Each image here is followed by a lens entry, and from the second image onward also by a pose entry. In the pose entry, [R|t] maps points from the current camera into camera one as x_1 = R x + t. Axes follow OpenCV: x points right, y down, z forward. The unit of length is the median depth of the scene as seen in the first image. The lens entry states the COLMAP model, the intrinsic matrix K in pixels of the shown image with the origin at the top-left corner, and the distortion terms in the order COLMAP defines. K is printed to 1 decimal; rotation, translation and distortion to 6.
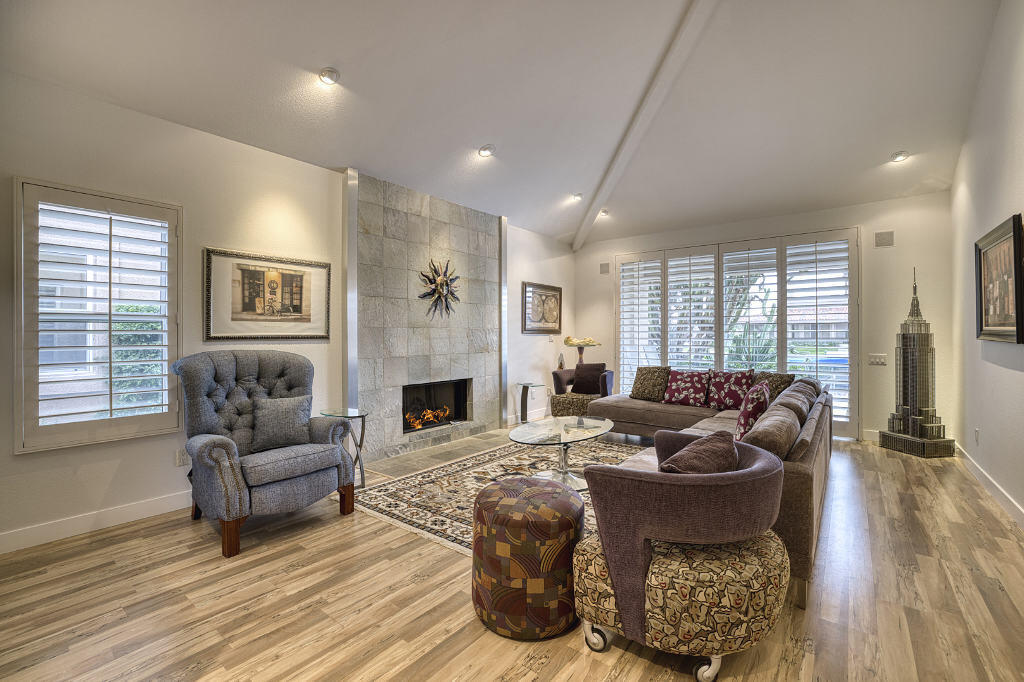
lens RADIAL K [[432.9, 0, 513.6], [0, 432.9, 335.1], [0, 0, 1]] dist [-0.008944, 0.000030]
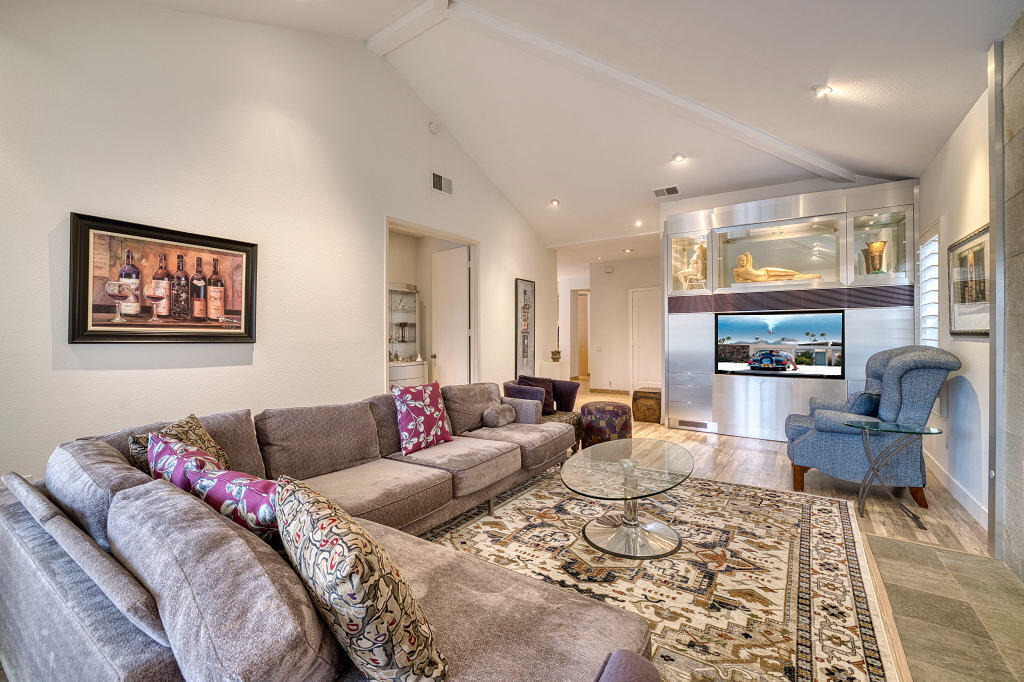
lens RADIAL K [[432.9, 0, 511.1], [0, 432.9, 336.7], [0, 0, 1]] dist [-0.008944, 0.000030]
pose [[-0.997562, 0.004178, -0.069663, 0.343446], [0.004312, 0.999989, -0.001771, 0.006175], [0.069655, -0.002067, -0.997569, 1.613813]]
